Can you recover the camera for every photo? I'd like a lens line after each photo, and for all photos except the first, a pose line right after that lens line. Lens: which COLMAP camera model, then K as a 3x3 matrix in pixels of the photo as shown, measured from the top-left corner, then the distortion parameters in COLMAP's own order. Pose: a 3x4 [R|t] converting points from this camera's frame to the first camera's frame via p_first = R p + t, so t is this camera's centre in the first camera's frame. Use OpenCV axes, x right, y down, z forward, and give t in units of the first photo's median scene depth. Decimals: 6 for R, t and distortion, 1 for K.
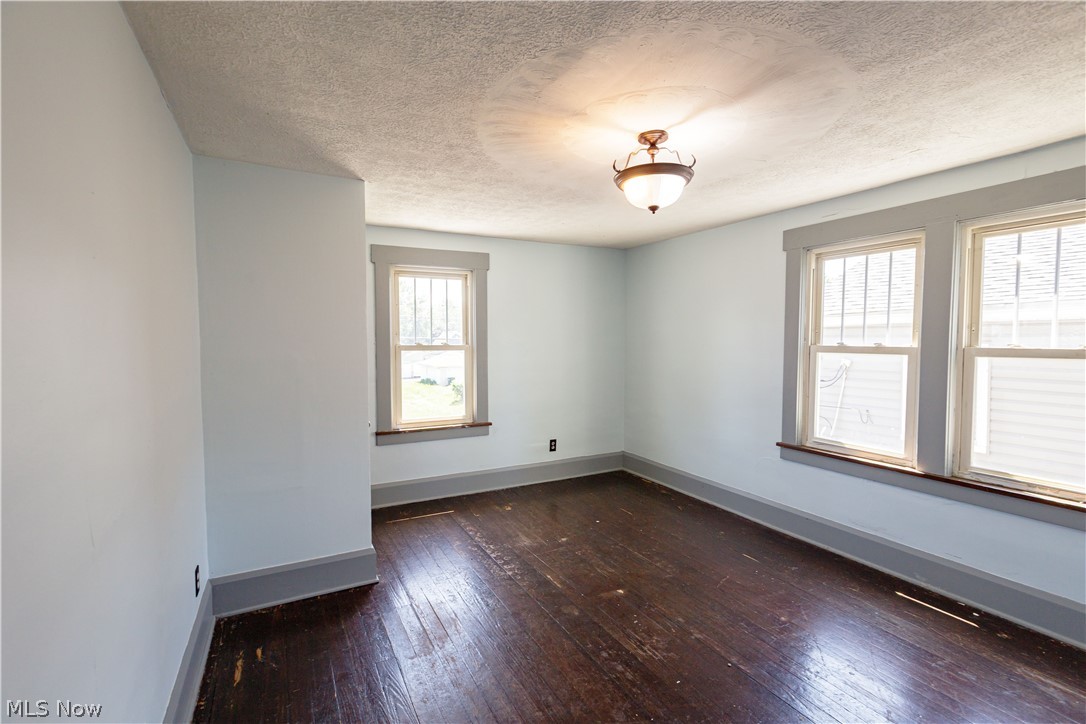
lens RADIAL K [[493.6, 0, 542.3], [0, 493.6, 360.7], [0, 0, 1]] dist [0.001431, 0.000020]
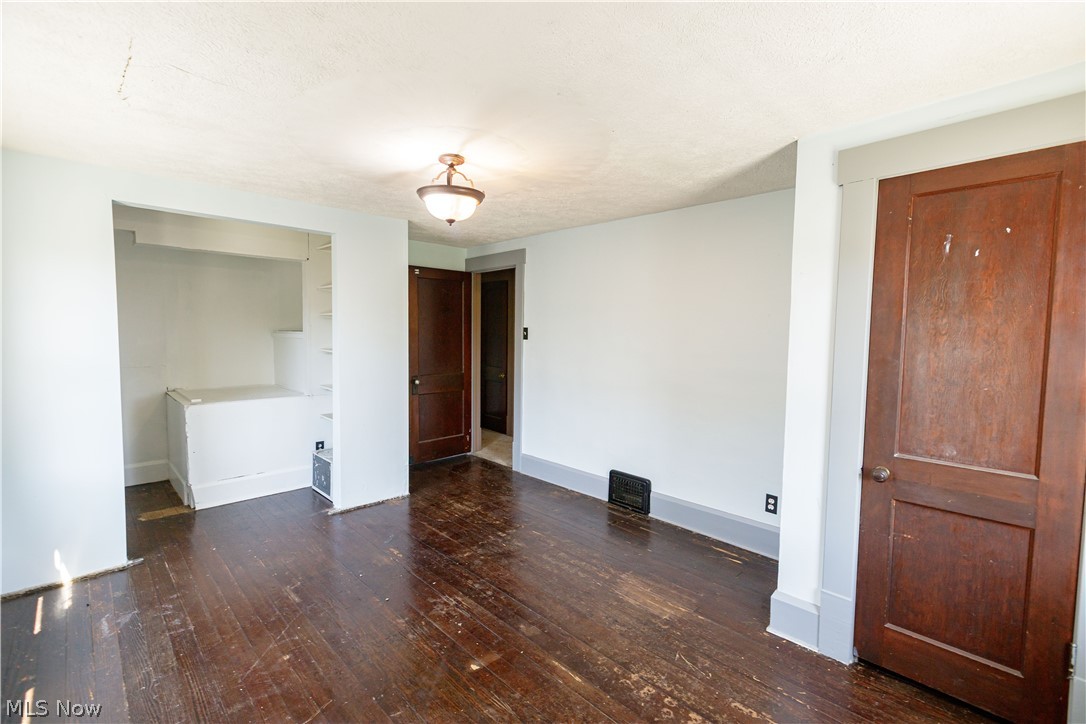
lens RADIAL K [[481.8, 0, 543.0], [0, 481.8, 362.0], [0, 0, 1]] dist [0.000375, -0.000216]
pose [[-0.960449, 0.011417, -0.278222, 0.261820], [-0.020126, 0.993700, 0.110253, -0.084558], [0.277728, 0.111492, -0.954168, 1.709647]]
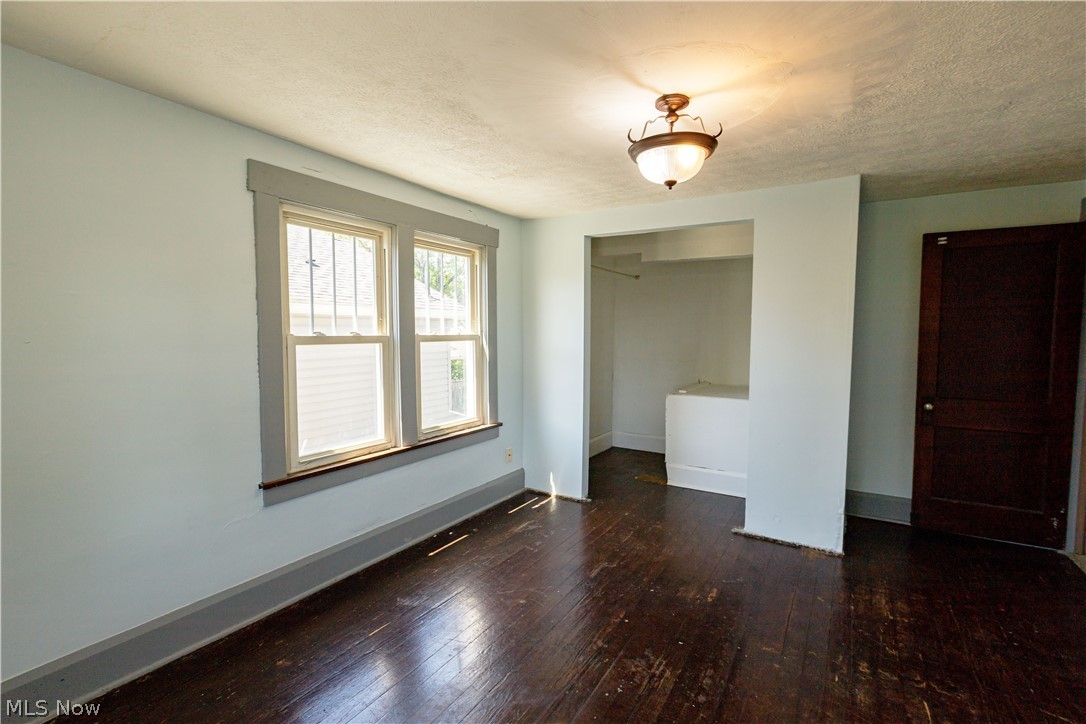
lens RADIAL K [[493.6, 0, 542.3], [0, 493.6, 360.7], [0, 0, 1]] dist [0.001431, 0.000020]
pose [[-0.503972, -0.053043, 0.862090, -0.356317], [0.035955, 0.995959, 0.082298, -0.052994], [-0.862971, 0.072472, -0.500029, 1.315267]]
